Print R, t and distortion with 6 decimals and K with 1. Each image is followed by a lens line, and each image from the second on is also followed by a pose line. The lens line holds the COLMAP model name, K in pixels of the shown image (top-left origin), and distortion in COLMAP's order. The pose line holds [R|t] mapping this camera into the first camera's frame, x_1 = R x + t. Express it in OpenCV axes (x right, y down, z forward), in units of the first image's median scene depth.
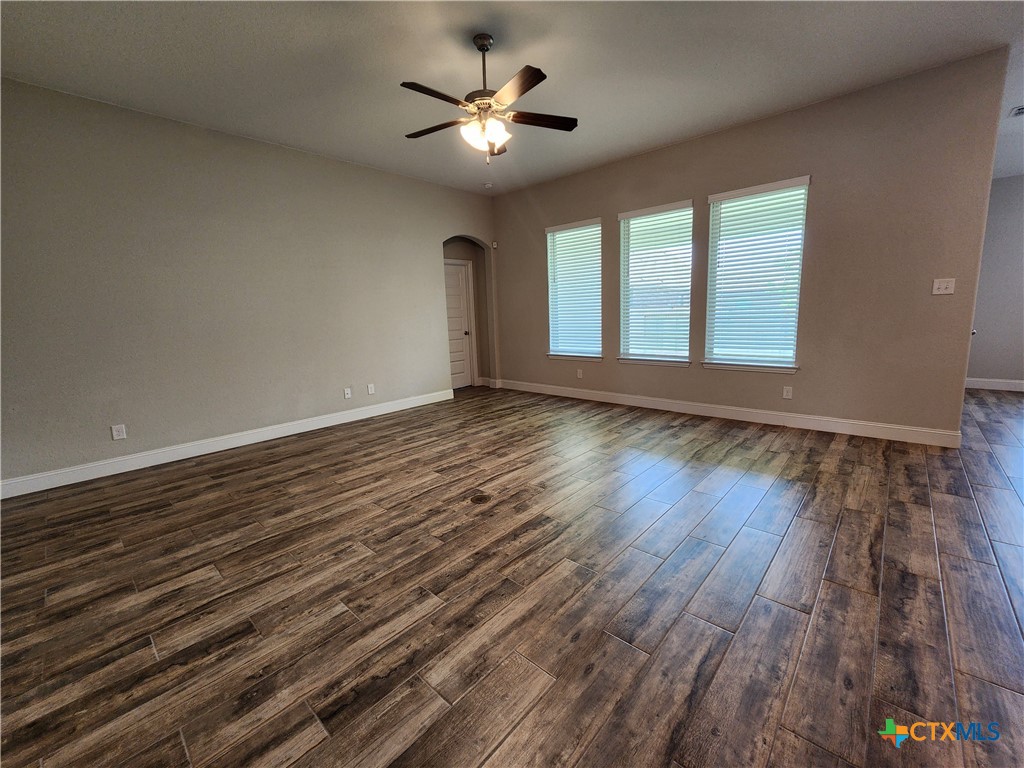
lens RADIAL K [[416.3, 0, 520.5], [0, 416.3, 379.5], [0, 0, 1]] dist [0.001618, -0.002284]
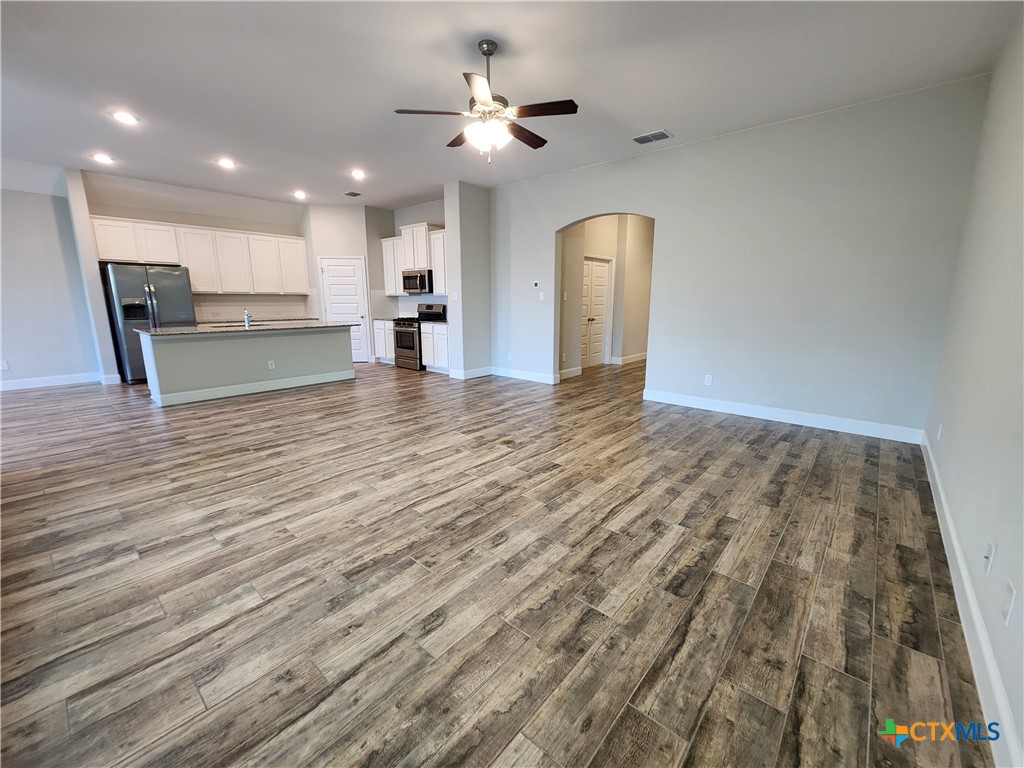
lens RADIAL K [[416.3, 0, 520.5], [0, 416.3, 379.5], [0, 0, 1]] dist [0.001618, -0.002284]
pose [[-0.999160, 0.036680, -0.018287, -0.102612], [0.028032, 0.937088, 0.347965, -0.321041], [0.029900, 0.347160, -0.937329, 1.907062]]
